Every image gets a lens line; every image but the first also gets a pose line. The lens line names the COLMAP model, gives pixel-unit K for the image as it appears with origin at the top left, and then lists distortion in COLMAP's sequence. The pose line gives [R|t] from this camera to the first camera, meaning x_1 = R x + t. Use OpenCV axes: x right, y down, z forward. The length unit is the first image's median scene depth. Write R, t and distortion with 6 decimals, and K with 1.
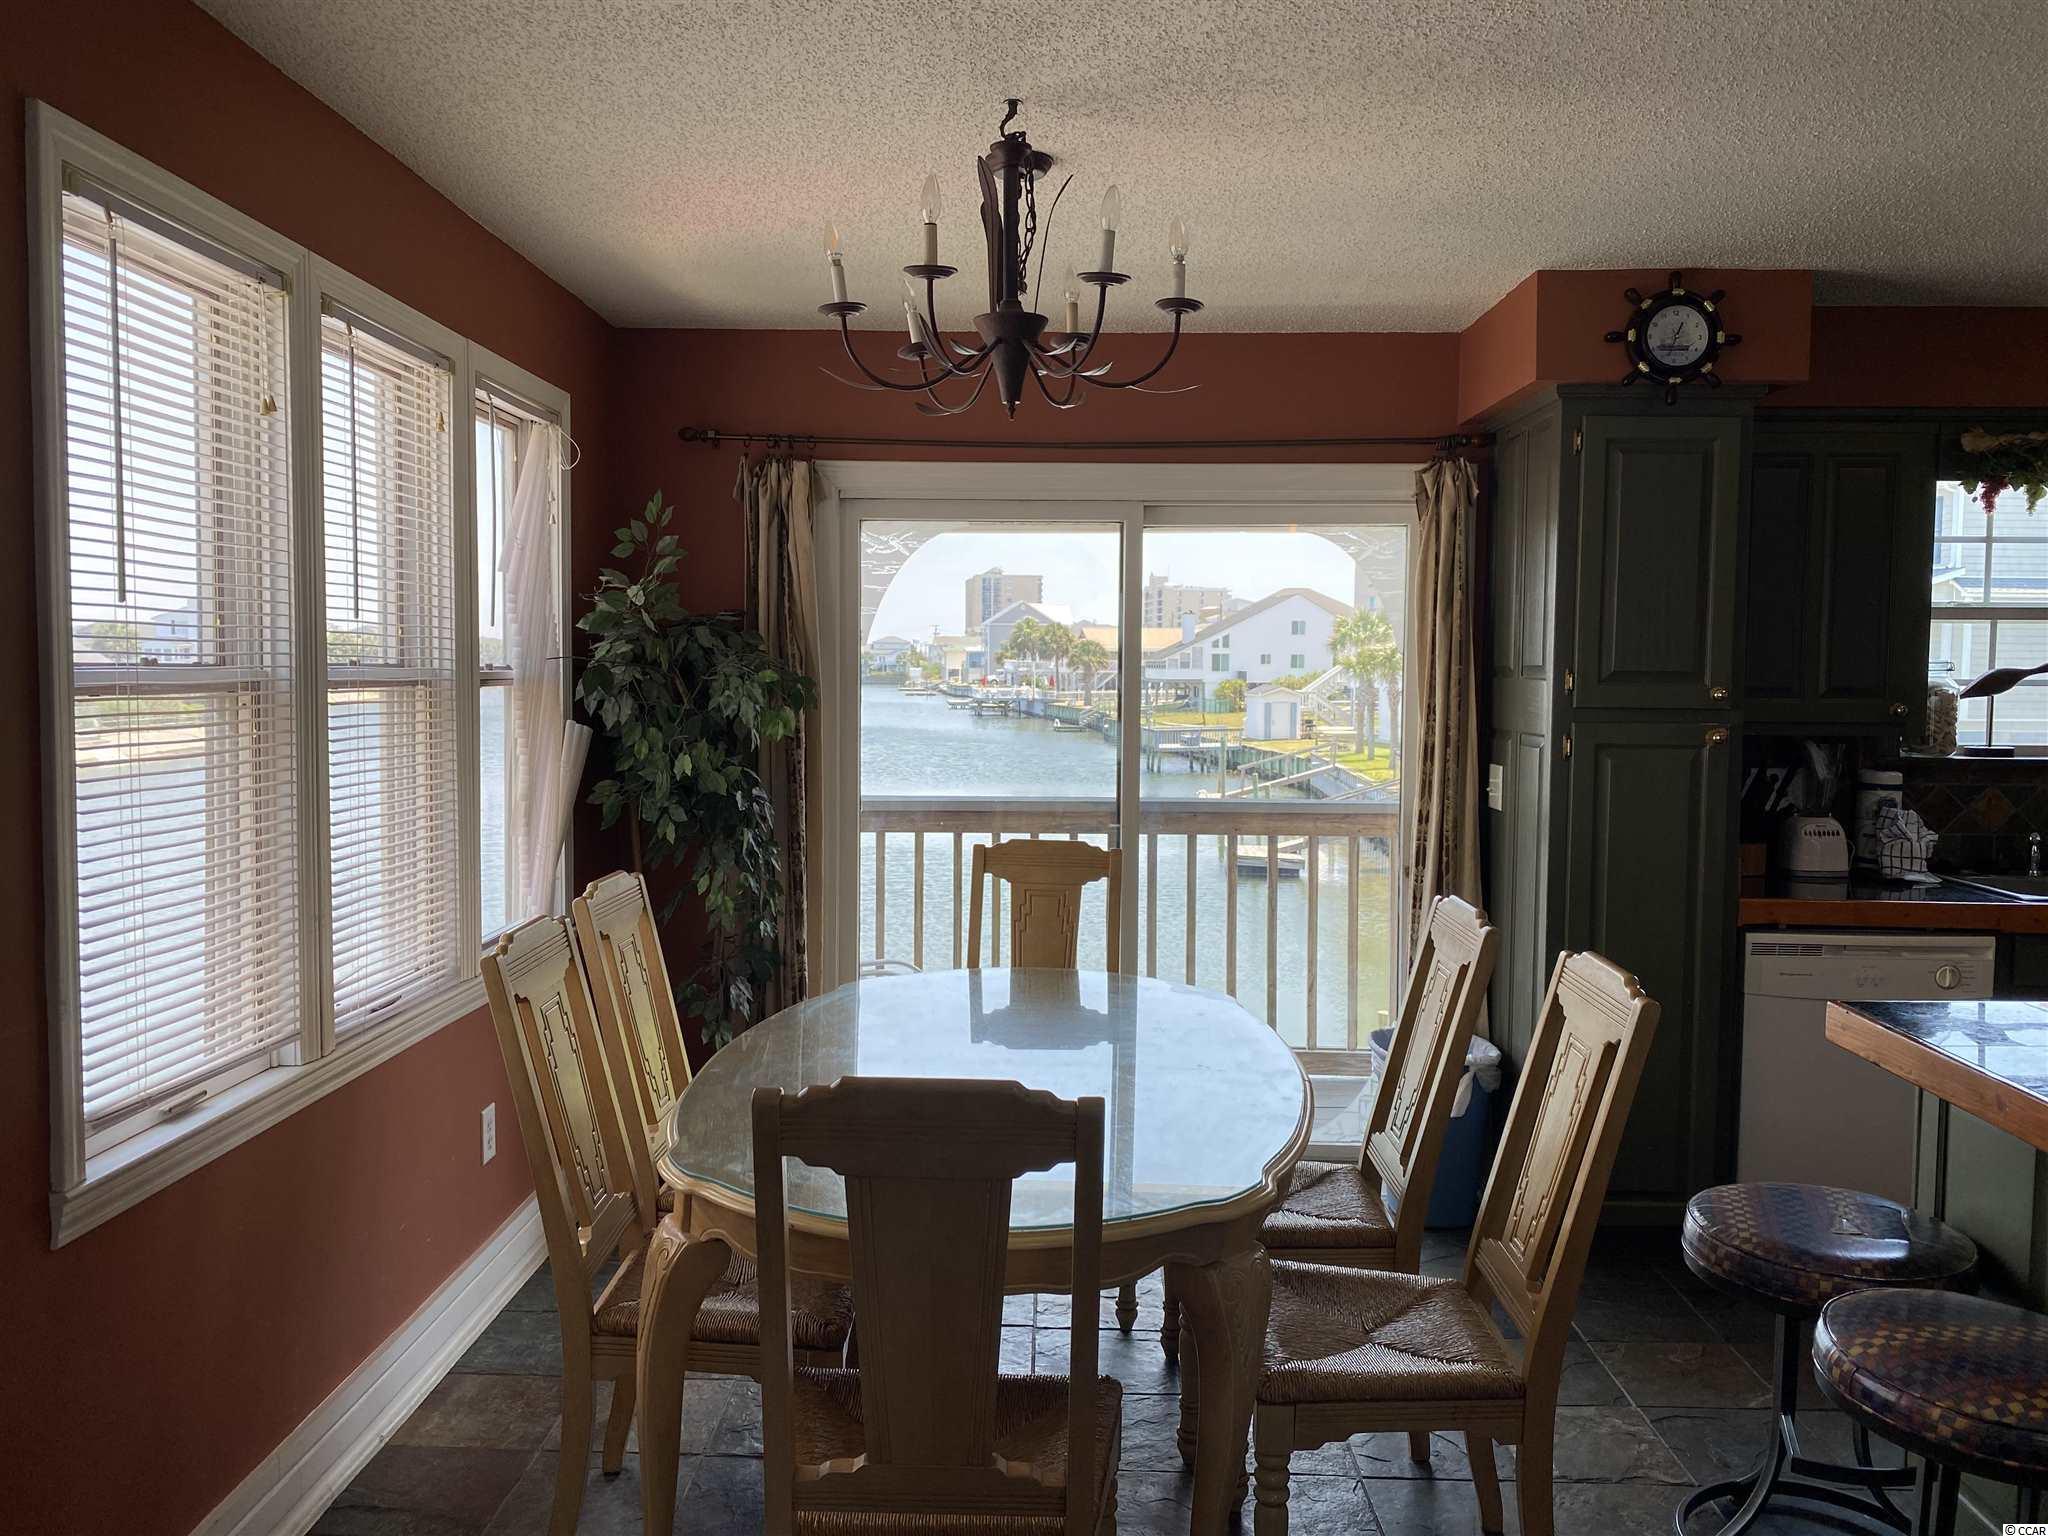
lens RADIAL K [[1577.6, 0, 1032.7], [0, 1577.6, 752.3], [0, 0, 1]] dist [0.051832, -0.050645]
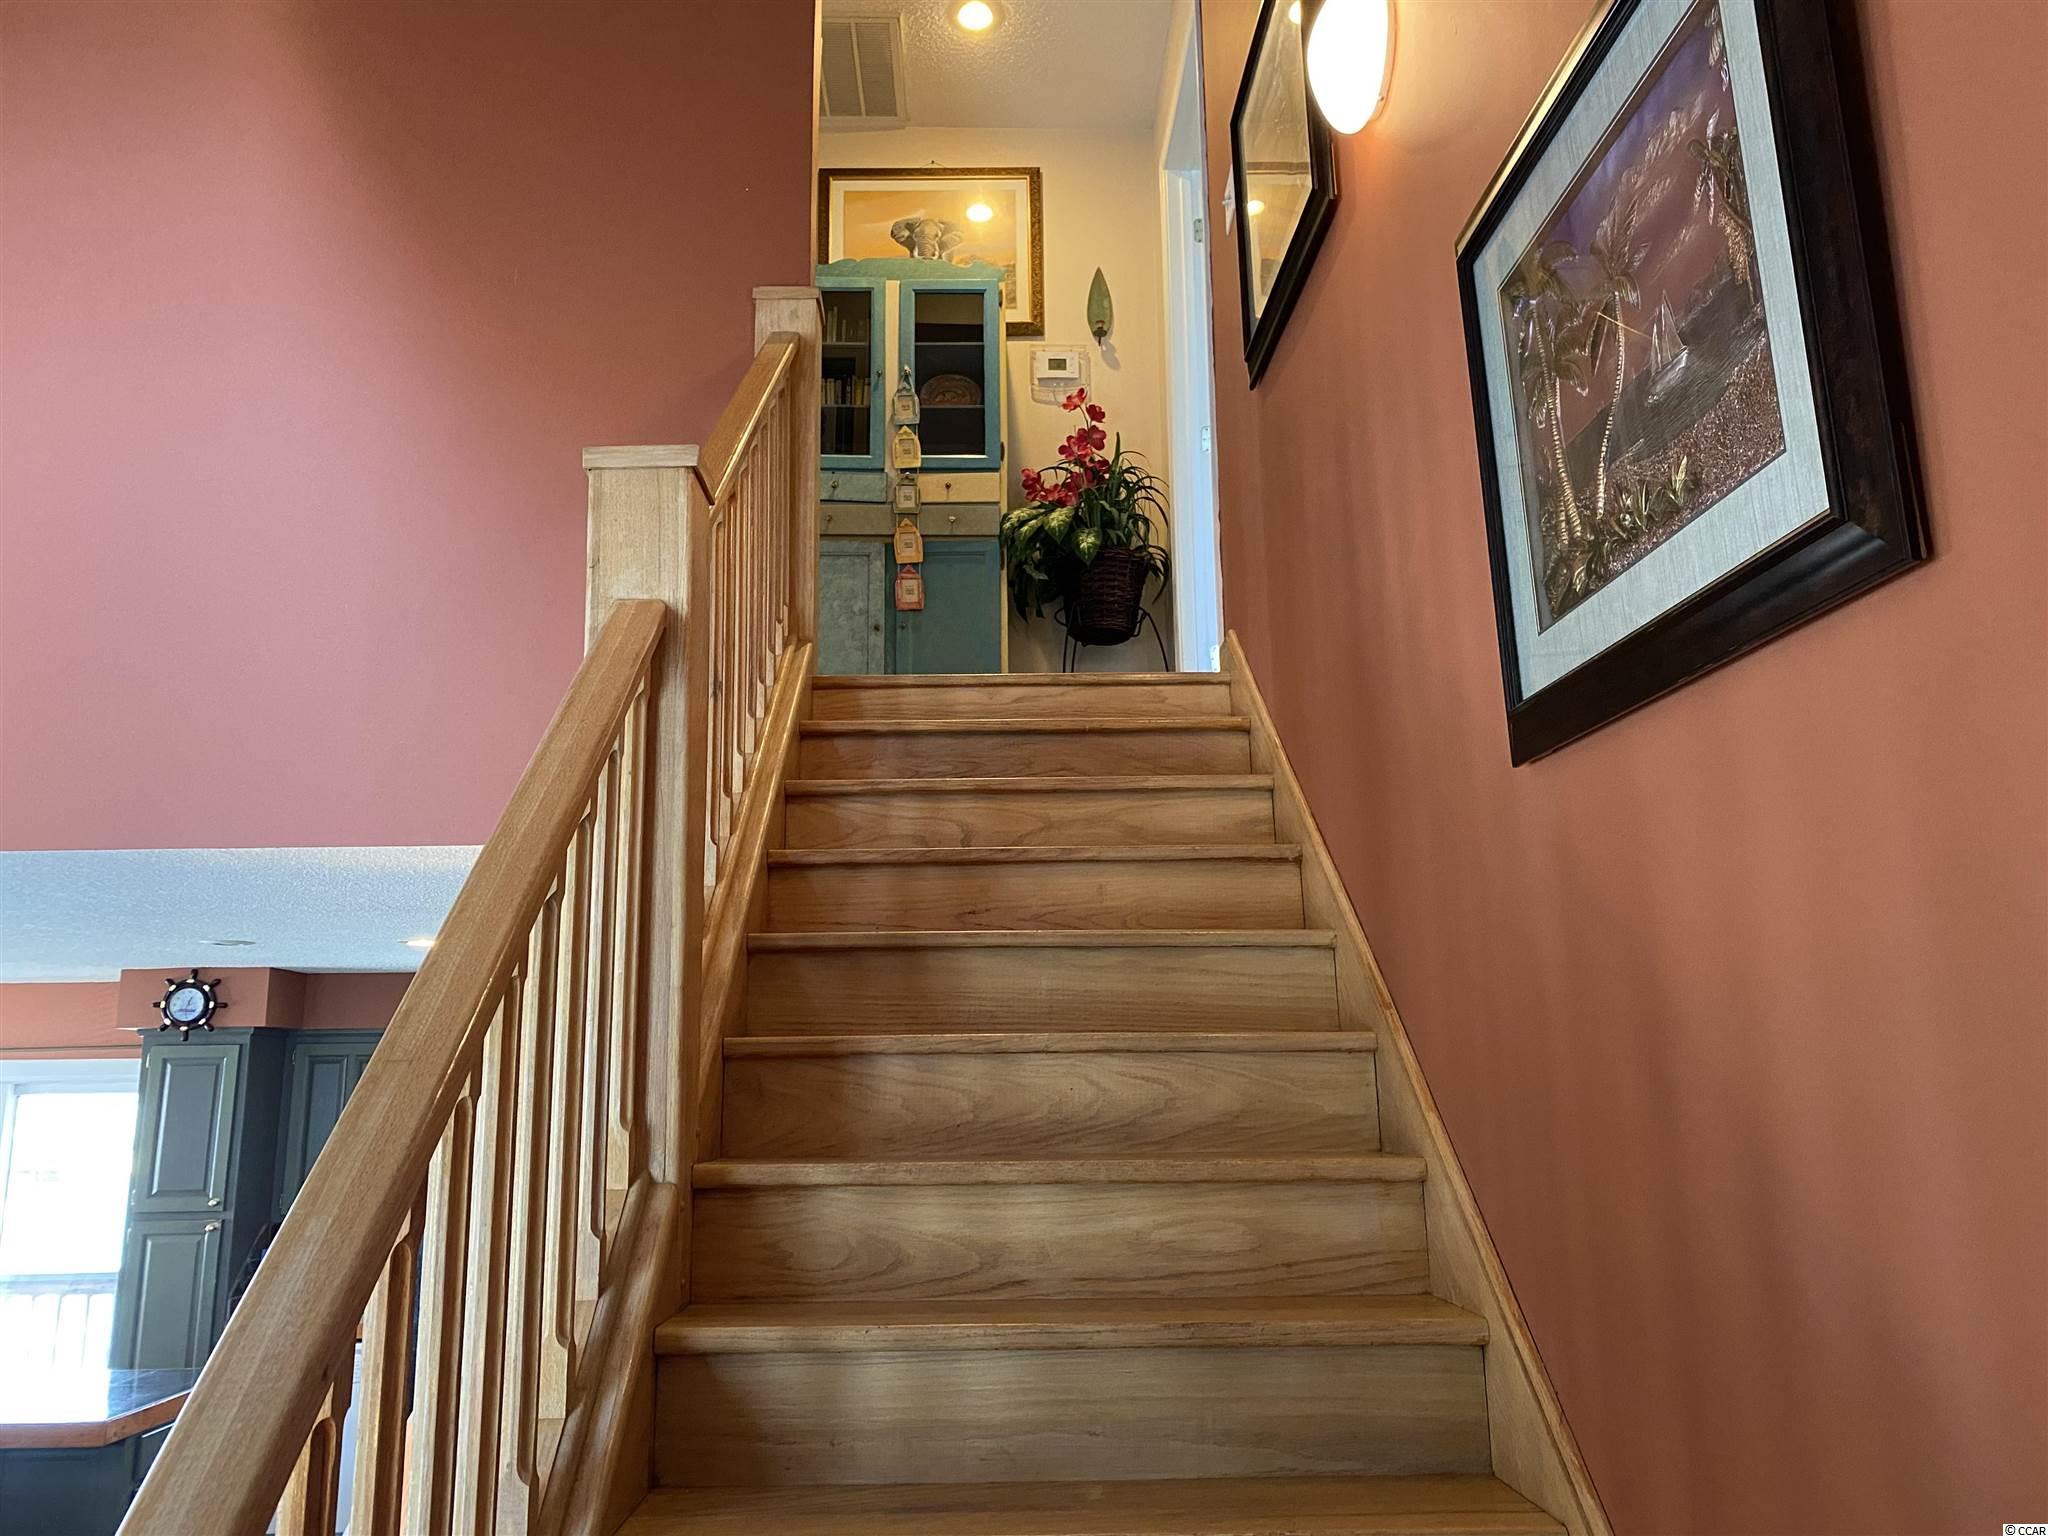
lens RADIAL K [[1577.6, 0, 1021.2], [0, 1577.6, 757.8], [0, 0, 1]] dist [0.051832, -0.050645]
pose [[0.998020, -0.010526, 0.062003, 1.144525], [0.026521, 0.964386, -0.263167, -0.021190], [-0.057025, 0.264290, 0.962756, -0.836549]]
